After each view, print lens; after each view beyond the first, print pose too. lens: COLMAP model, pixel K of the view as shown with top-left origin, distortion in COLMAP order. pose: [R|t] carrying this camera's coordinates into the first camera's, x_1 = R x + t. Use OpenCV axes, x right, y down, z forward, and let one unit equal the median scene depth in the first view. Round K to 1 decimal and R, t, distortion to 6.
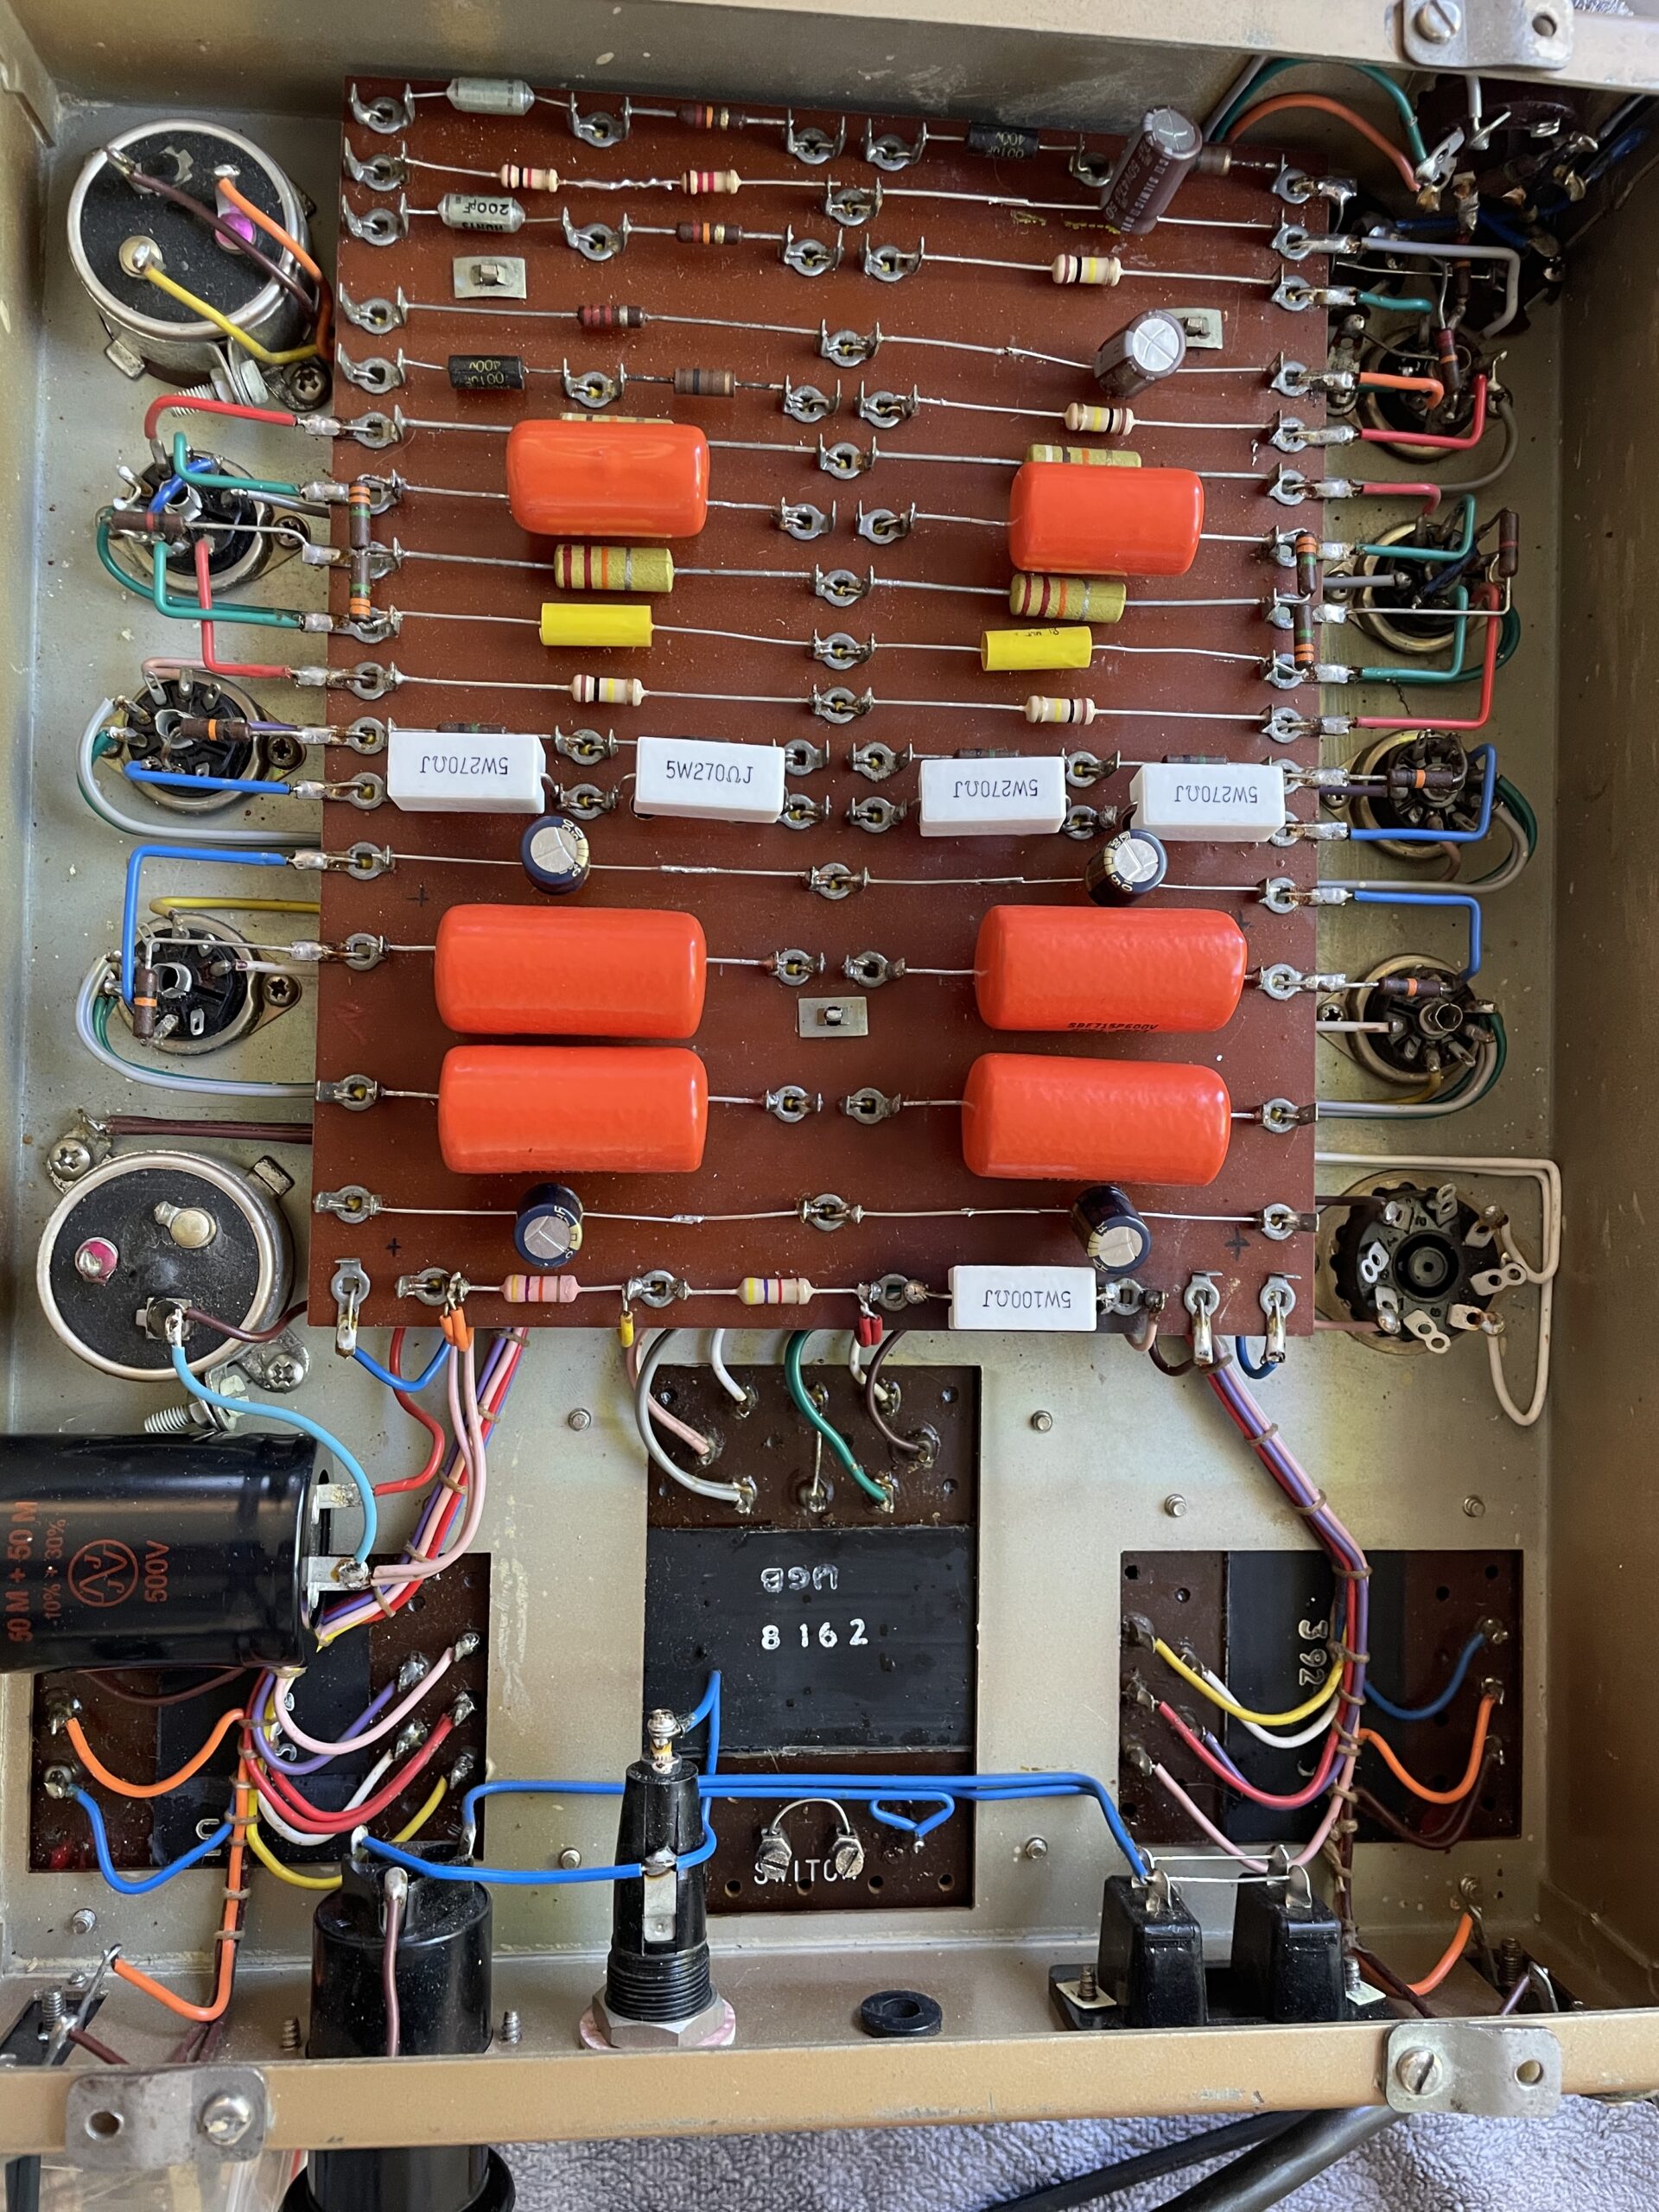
lens RADIAL K [[1877.9, 0, 772.3], [0, 1877.9, 1121.5], [0, 0, 1]] dist [0.093277, -0.157558]
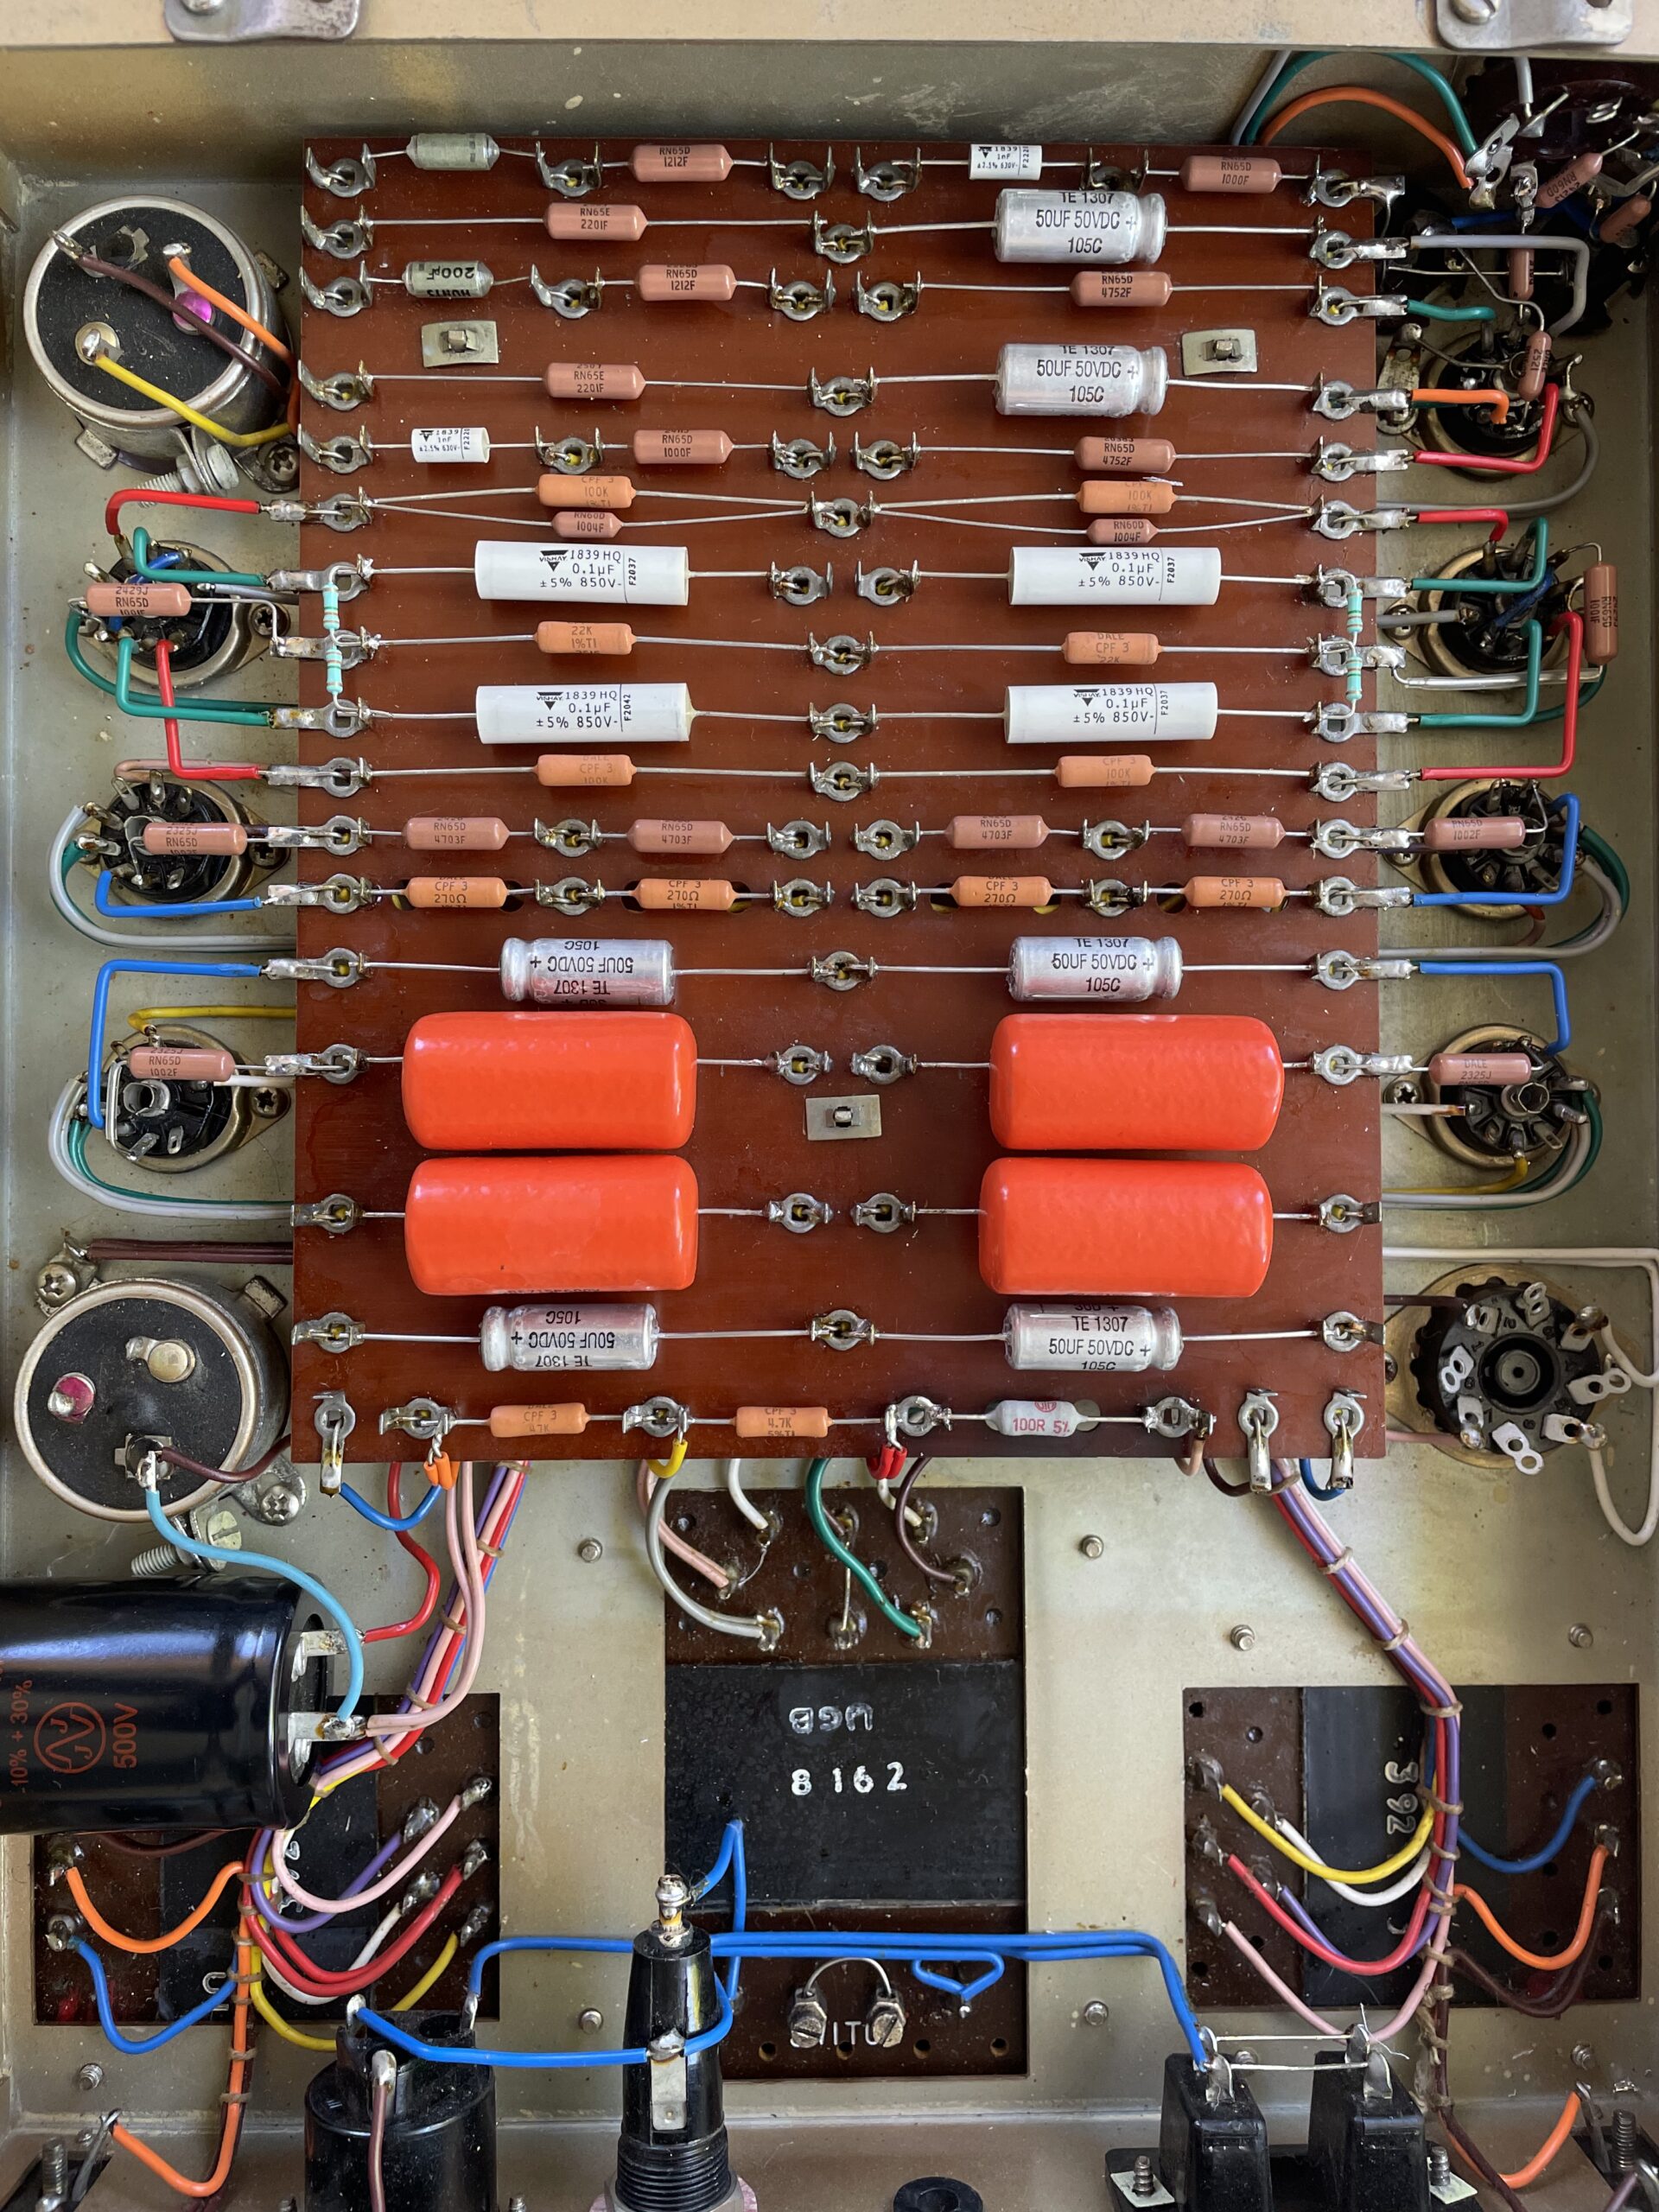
lens RADIAL K [[1877.9, 0, 772.3], [0, 1877.9, 1121.5], [0, 0, 1]] dist [0.093277, -0.157558]
pose [[0.996142, -0.024817, -0.084171, 0.073923], [0.024787, 0.999692, -0.001399, -0.052437], [0.084180, -0.000693, 0.996450, 0.073401]]
